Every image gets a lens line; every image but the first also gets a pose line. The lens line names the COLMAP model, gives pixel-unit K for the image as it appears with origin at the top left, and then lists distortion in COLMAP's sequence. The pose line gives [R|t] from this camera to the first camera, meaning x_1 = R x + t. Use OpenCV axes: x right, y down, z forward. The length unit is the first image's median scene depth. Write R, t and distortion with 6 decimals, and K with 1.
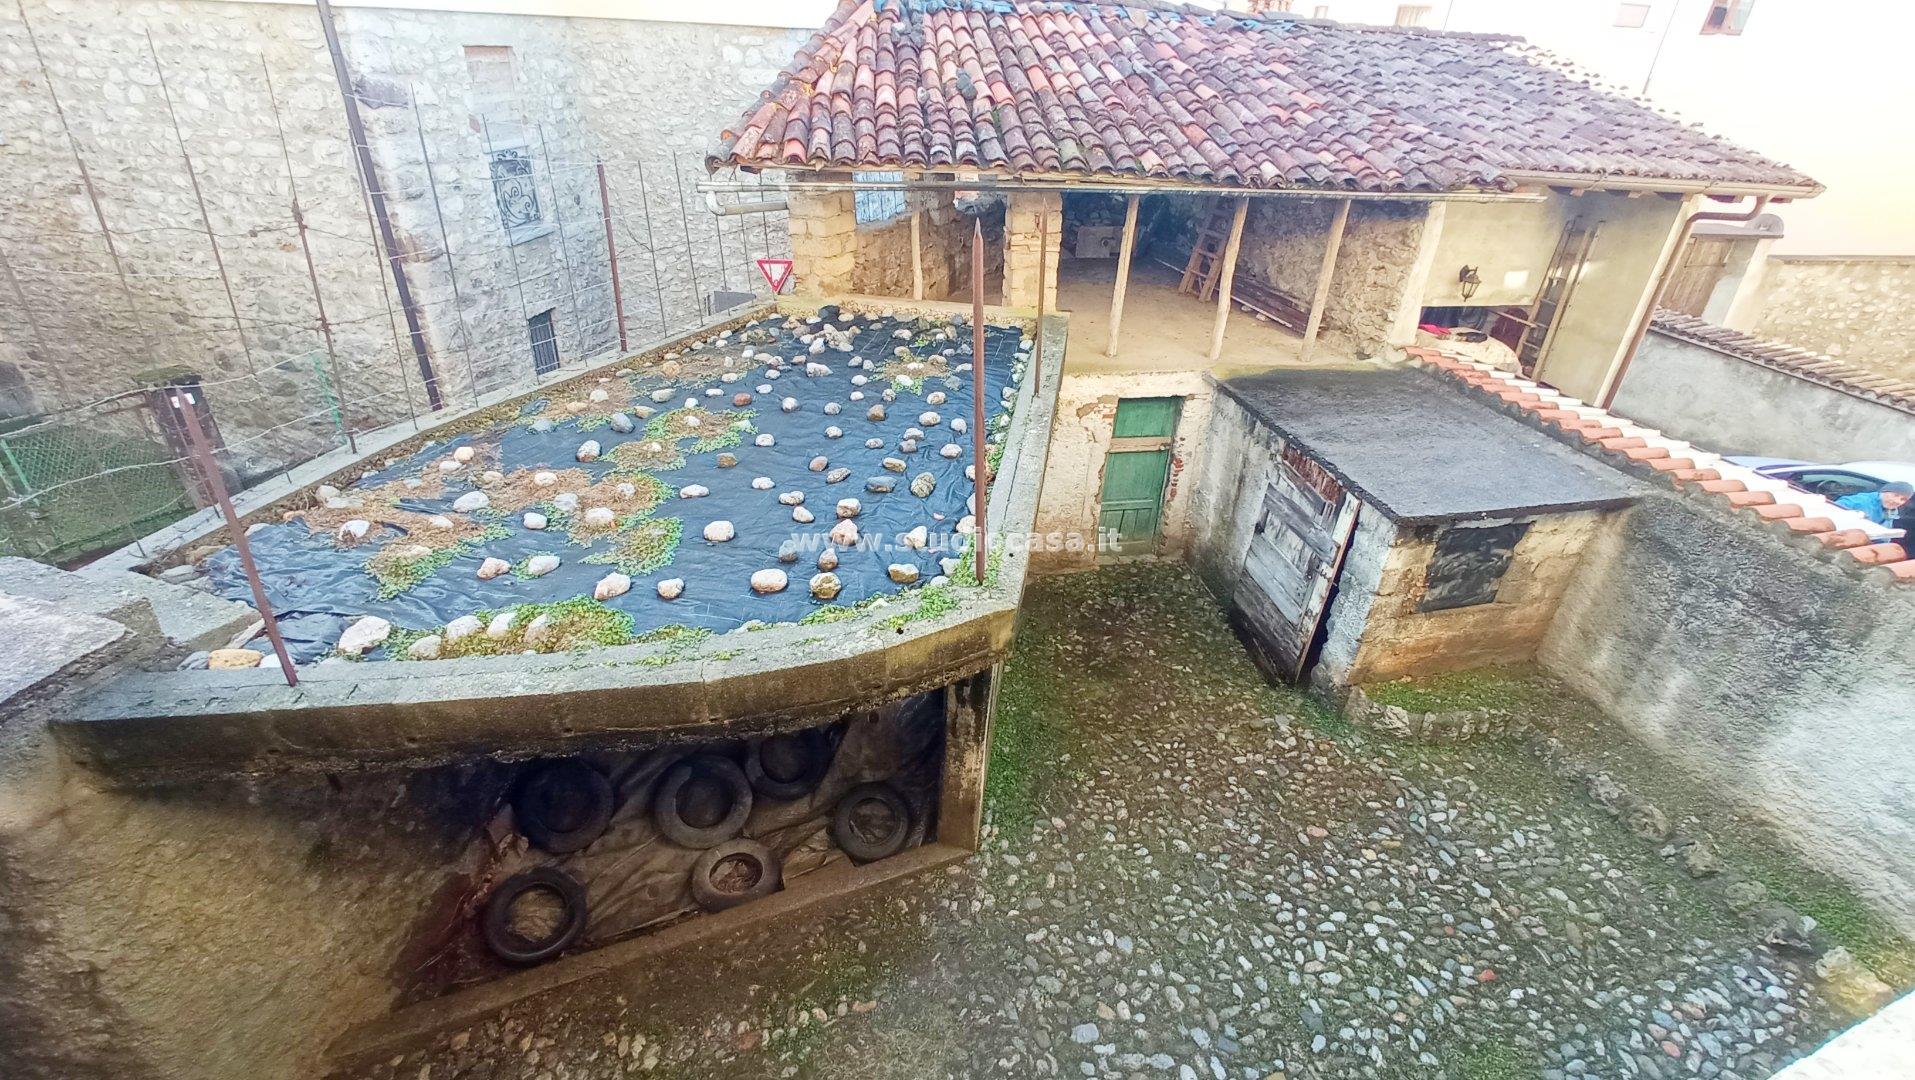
lens RADIAL K [[851.3, 0, 954.4], [0, 851.3, 521.1], [0, 0, 1]] dist [-0.024144, 0.010476]
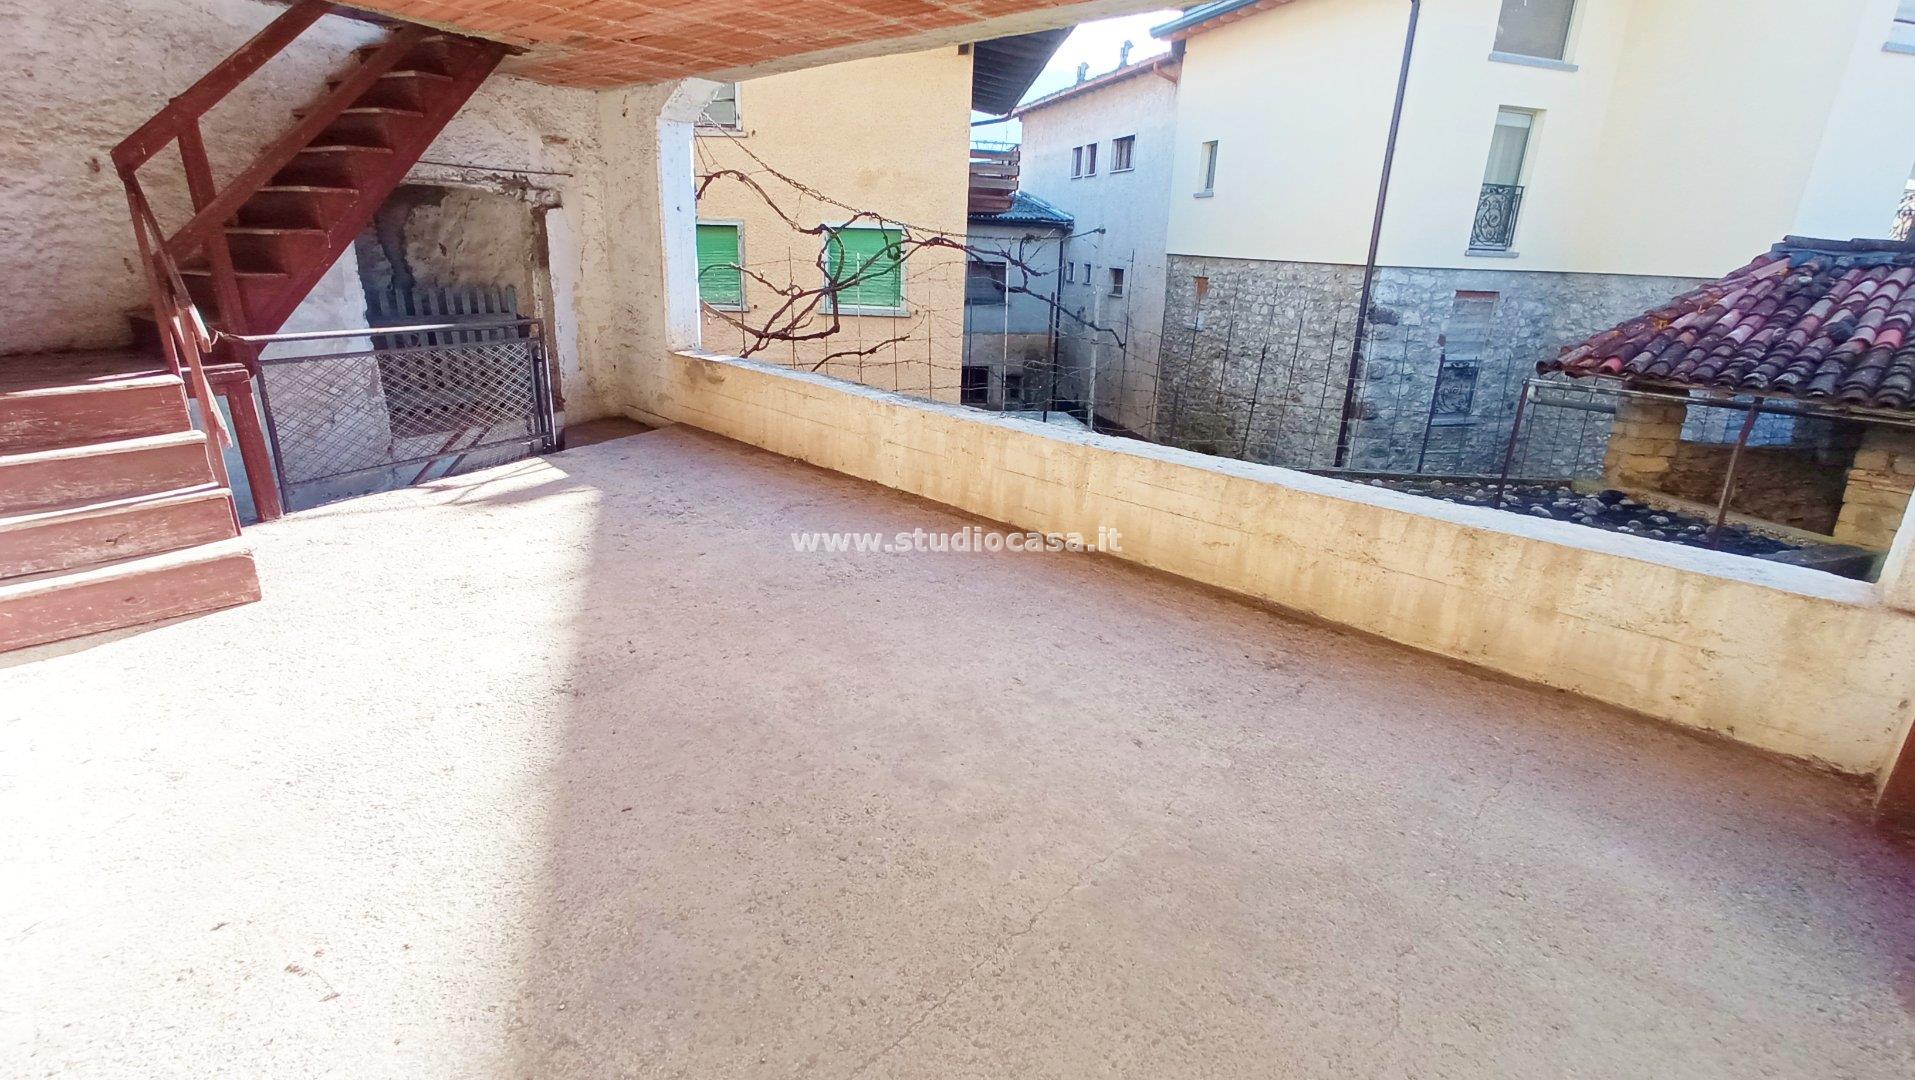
lens RADIAL K [[851.3, 0, 963.4], [0, 851.3, 528.7], [0, 0, 1]] dist [-0.024144, 0.010476]
pose [[0.458775, 0.251752, -0.852142, 0.453153], [-0.450230, 0.892658, 0.021328, 0.182743], [0.766041, 0.373875, 0.522875, -0.304676]]
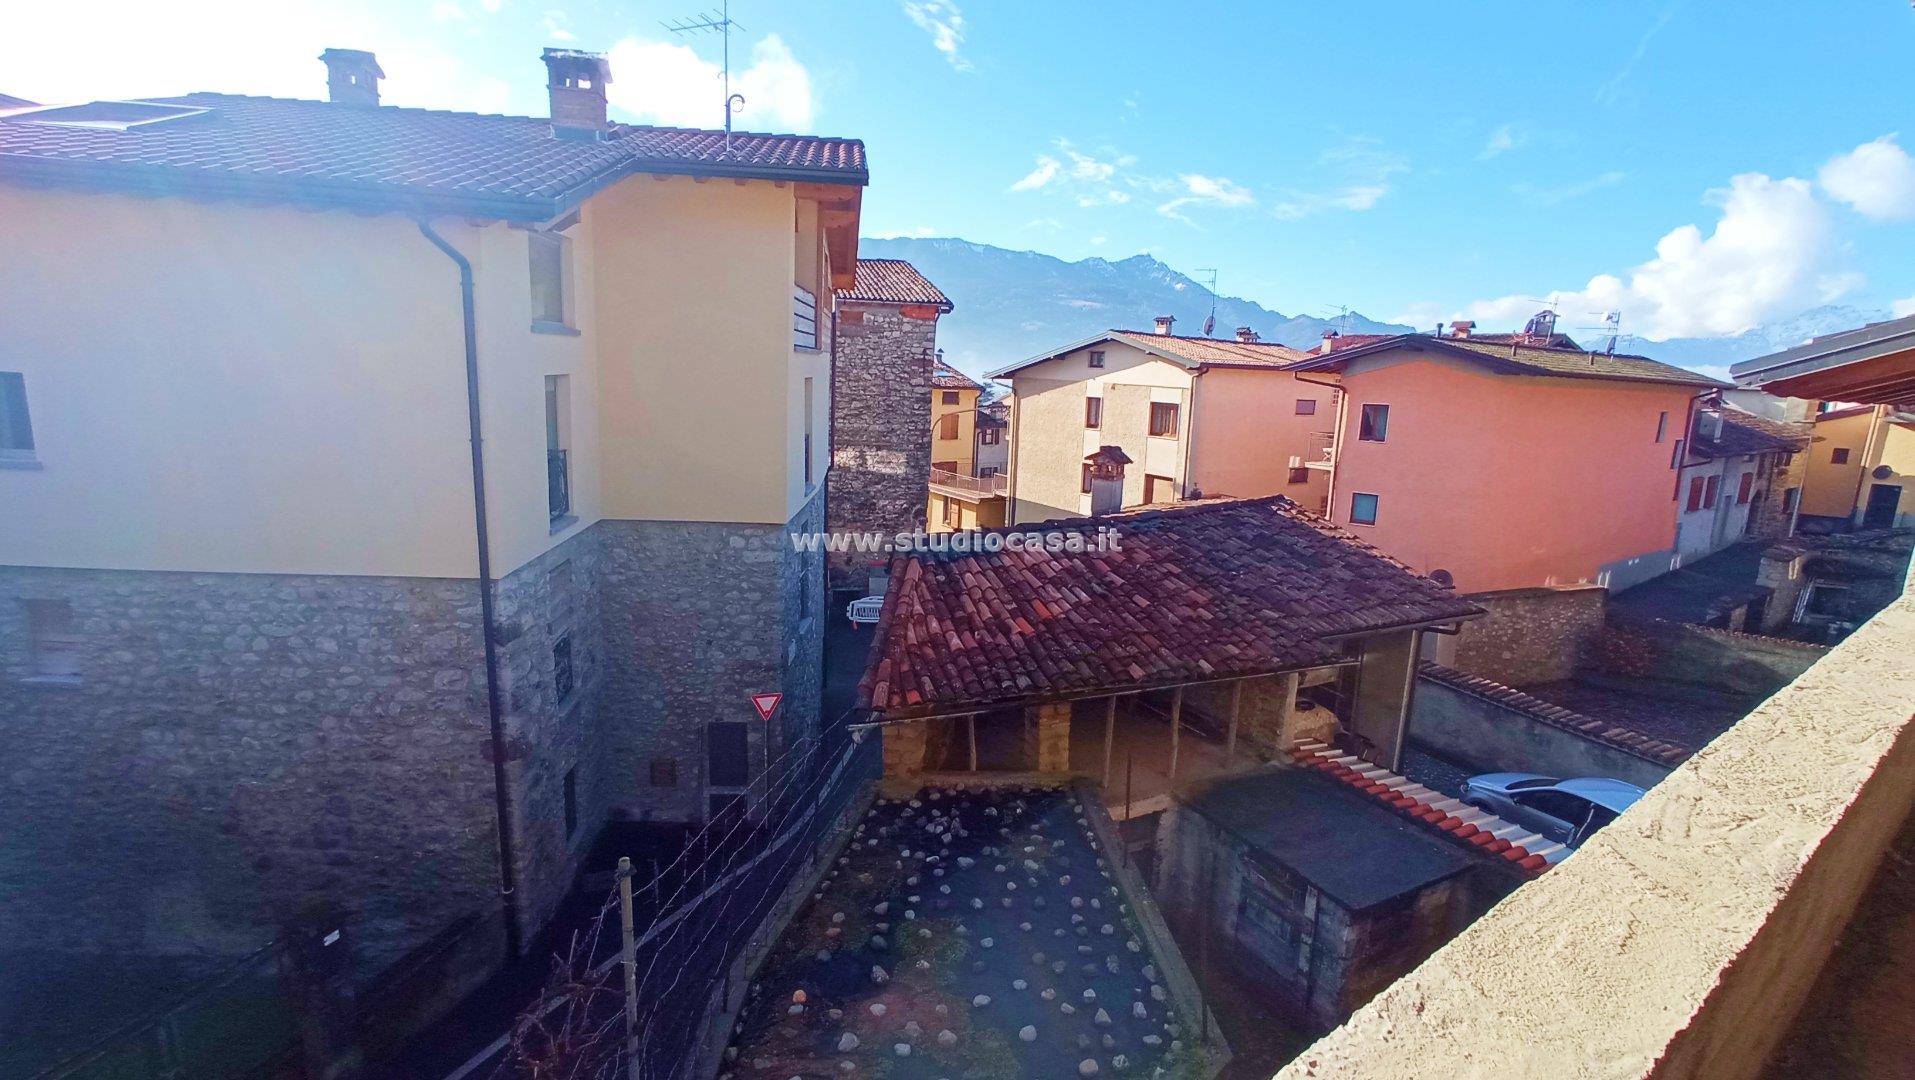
lens RADIAL K [[851.3, 0, 953.1], [0, 851.3, 528.2], [0, 0, 1]] dist [-0.024144, 0.010476]
pose [[0.967815, -0.056575, 0.245221, -0.398324], [0.131108, 0.945075, -0.299407, -0.226634], [-0.214813, 0.321921, 0.922075, -0.375766]]
